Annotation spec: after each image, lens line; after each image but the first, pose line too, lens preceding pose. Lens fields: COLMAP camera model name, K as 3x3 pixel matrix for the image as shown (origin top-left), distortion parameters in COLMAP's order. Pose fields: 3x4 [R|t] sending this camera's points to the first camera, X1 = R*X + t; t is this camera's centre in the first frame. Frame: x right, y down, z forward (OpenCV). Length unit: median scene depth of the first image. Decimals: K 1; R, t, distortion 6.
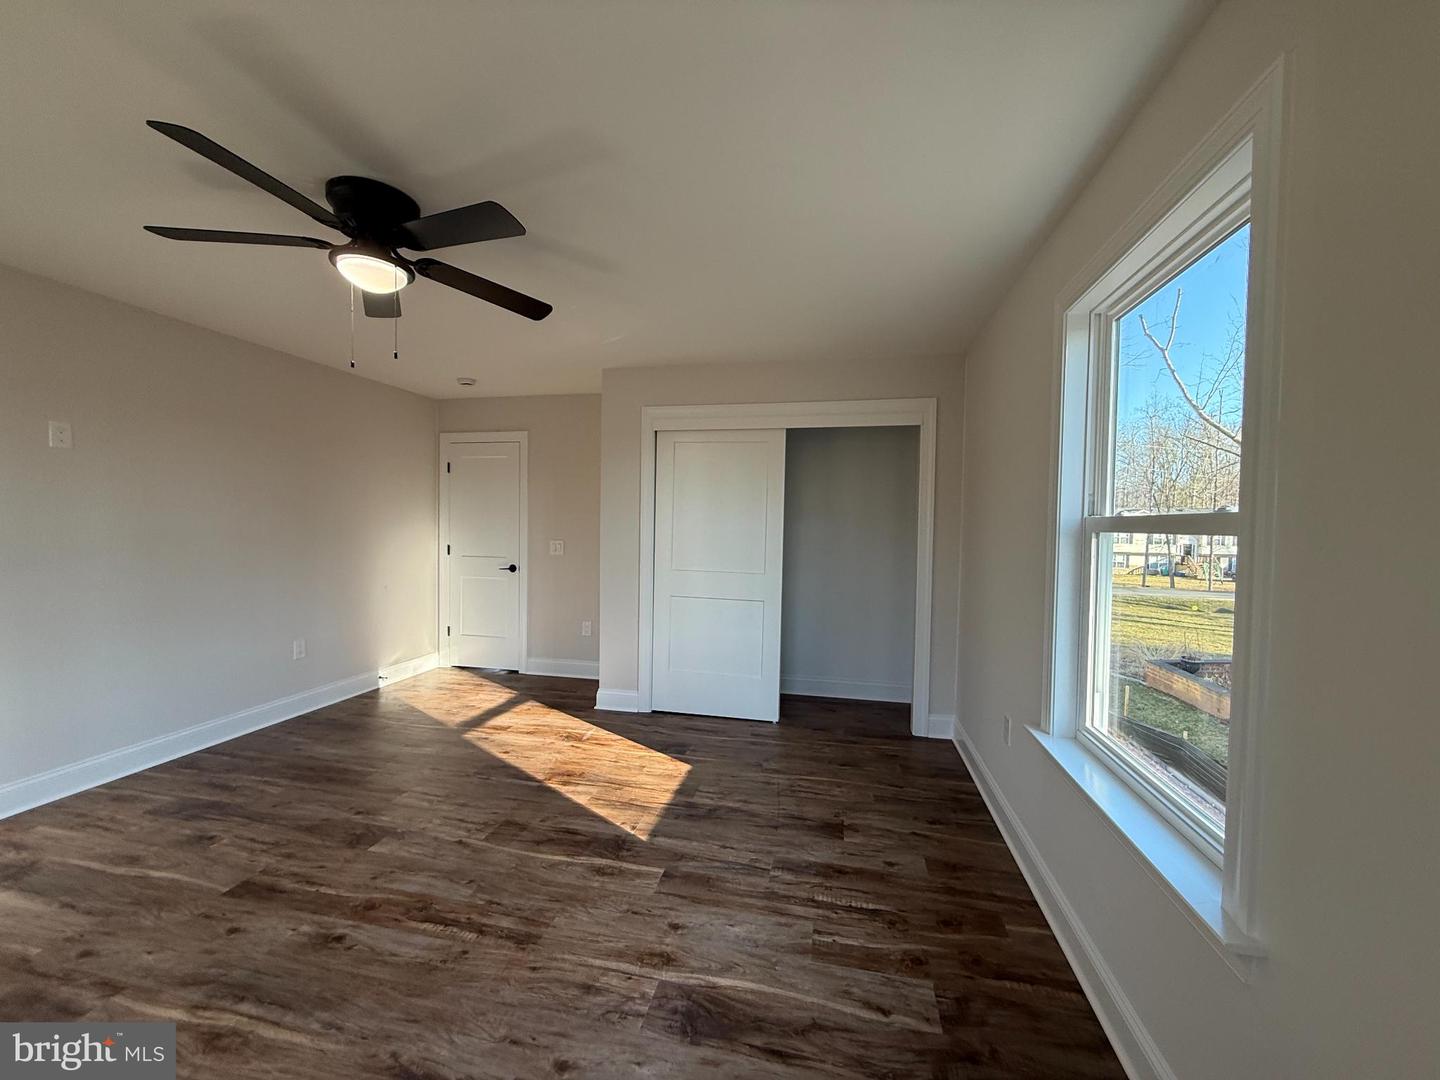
lens RADIAL K [[572.2, 0, 714.9], [0, 572.2, 536.1], [0, 0, 1]] dist [0.000000, -0.000523]
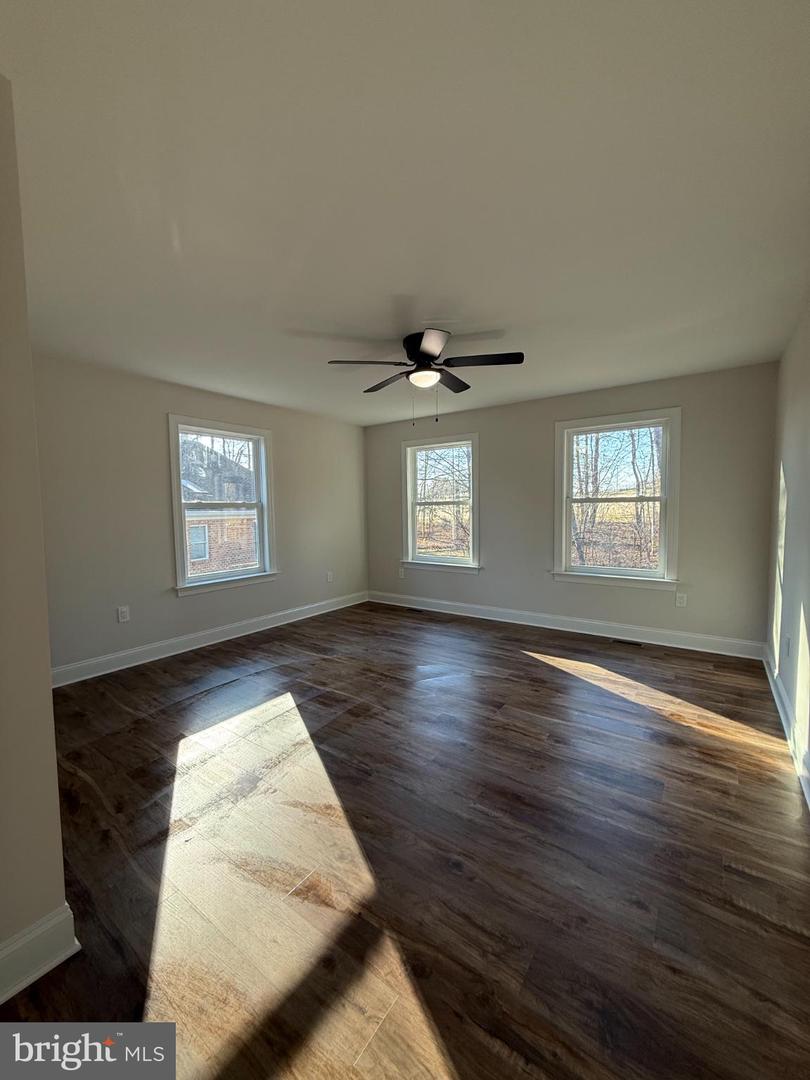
lens RADIAL K [[429.1, 0, 403.1], [0, 429.1, 539.8], [0, 0, 1]] dist [0.000000, -0.000523]
pose [[-0.917908, -0.032204, 0.395485, -0.892485], [0.008011, 0.994994, 0.099616, -0.039704], [-0.396714, 0.094606, -0.913054, 1.925879]]
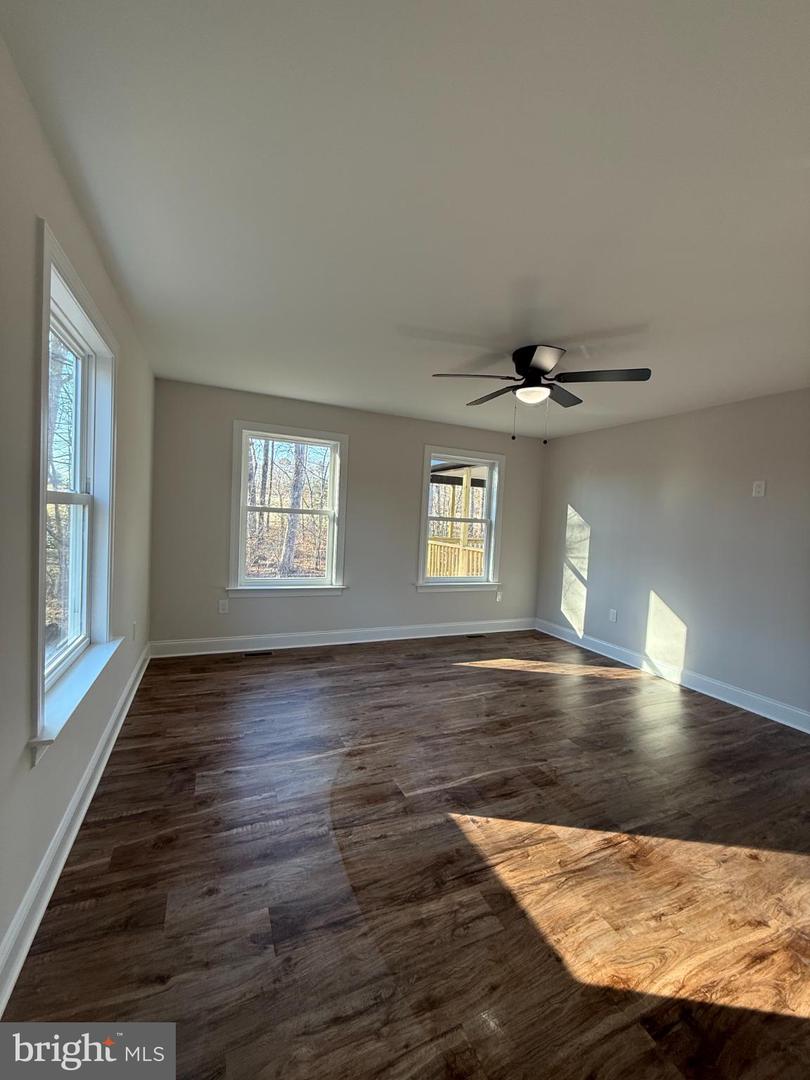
lens RADIAL K [[429.1, 0, 406.5], [0, 429.1, 536.7], [0, 0, 1]] dist [0.000000, -0.000523]
pose [[-0.799916, -0.030576, -0.599333, 0.436801], [-0.078212, 0.995495, 0.053602, -0.030579], [0.594994, 0.089752, -0.798703, 1.513875]]
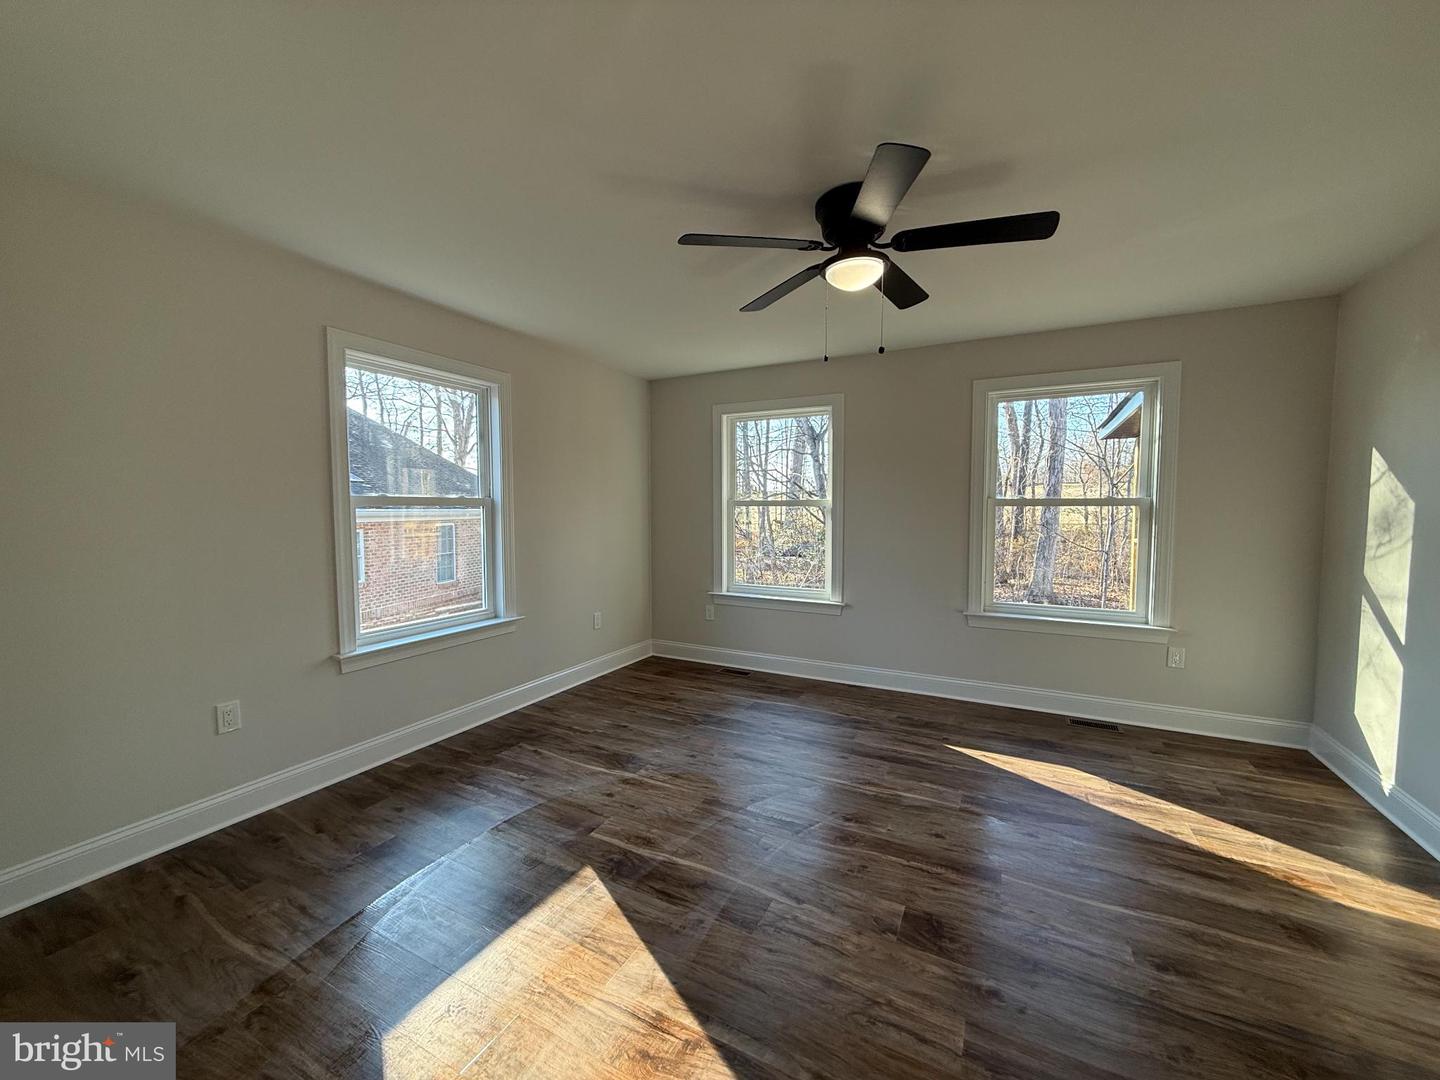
lens RADIAL K [[572.2, 0, 715.9], [0, 572.2, 544.5], [0, 0, 1]] dist [0.000000, -0.000523]
pose [[-0.963772, -0.031895, 0.264814, -0.508377], [-0.008357, 0.995948, 0.089542, -0.036355], [-0.266596, 0.084085, -0.960133, 1.689356]]
